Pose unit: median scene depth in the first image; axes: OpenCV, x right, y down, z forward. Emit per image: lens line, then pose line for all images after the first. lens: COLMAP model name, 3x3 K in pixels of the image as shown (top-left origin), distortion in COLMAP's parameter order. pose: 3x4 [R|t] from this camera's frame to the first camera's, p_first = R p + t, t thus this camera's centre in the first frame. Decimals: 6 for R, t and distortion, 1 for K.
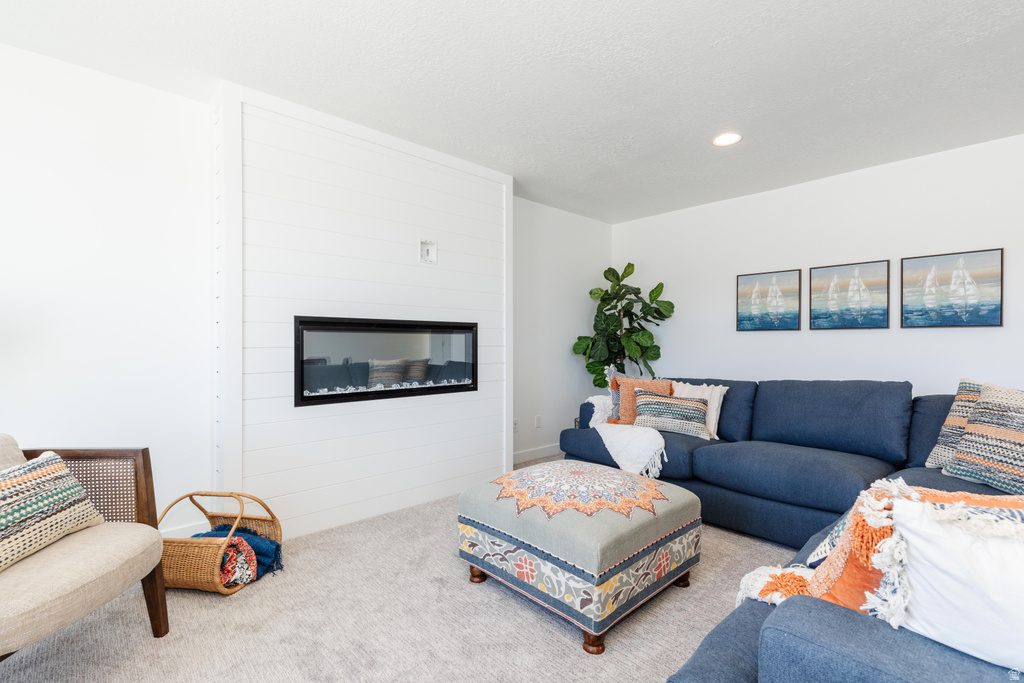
lens RADIAL K [[477.6, 0, 513.8], [0, 477.6, 342.0], [0, 0, 1]] dist [0.008582, -0.002241]
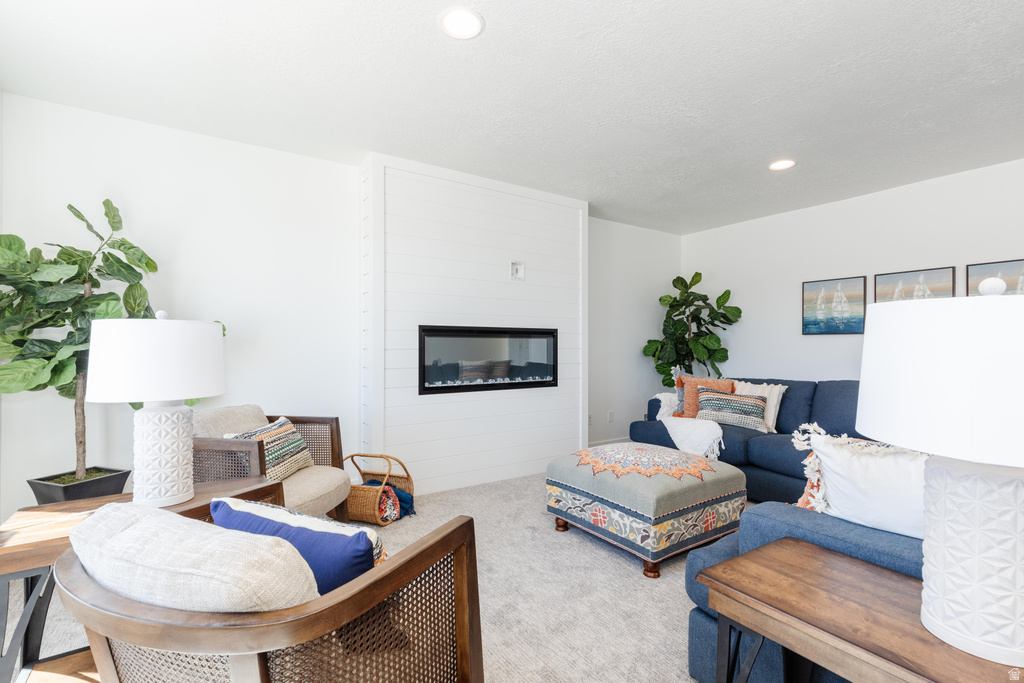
lens RADIAL K [[477.6, 0, 507.6], [0, 477.6, 344.5], [0, 0, 1]] dist [0.008582, -0.002241]
pose [[0.986518, -0.000111, -0.163652, -0.006106], [-0.000048, 1.000000, -0.000967, -0.000718], [0.163652, 0.000961, 0.986518, -0.225985]]
